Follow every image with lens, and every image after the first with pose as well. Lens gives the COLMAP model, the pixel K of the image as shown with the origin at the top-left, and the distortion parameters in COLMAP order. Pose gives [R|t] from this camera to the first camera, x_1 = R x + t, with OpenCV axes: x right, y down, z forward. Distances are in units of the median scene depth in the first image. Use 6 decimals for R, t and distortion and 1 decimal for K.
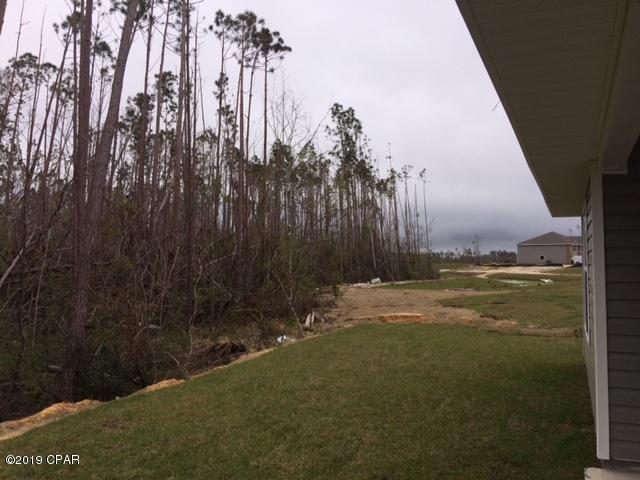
lens RADIAL K [[540.8, 0, 320.0], [0, 540.8, 240.0], [0, 0, 1]] dist [0.009829, -0.002346]
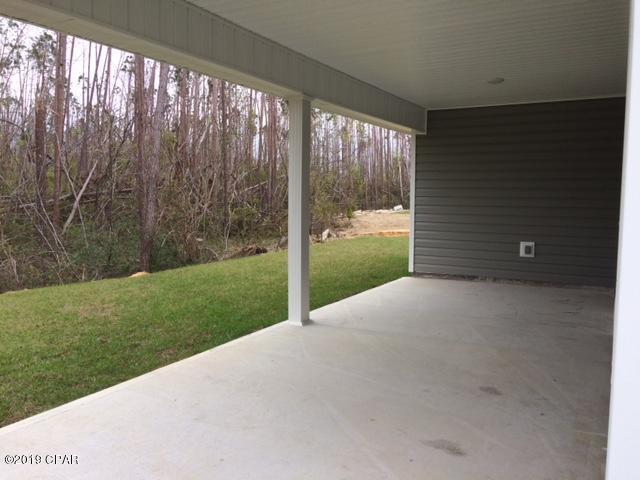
lens RADIAL K [[540.8, 0, 320.0], [0, 540.8, 240.0], [0, 0, 1]] dist [0.009829, -0.002346]
pose [[0.997357, 0.013831, -0.071330, 0.057282], [-0.004569, 0.991711, 0.128405, 0.002090], [0.072515, -0.127740, 0.989153, -0.198436]]
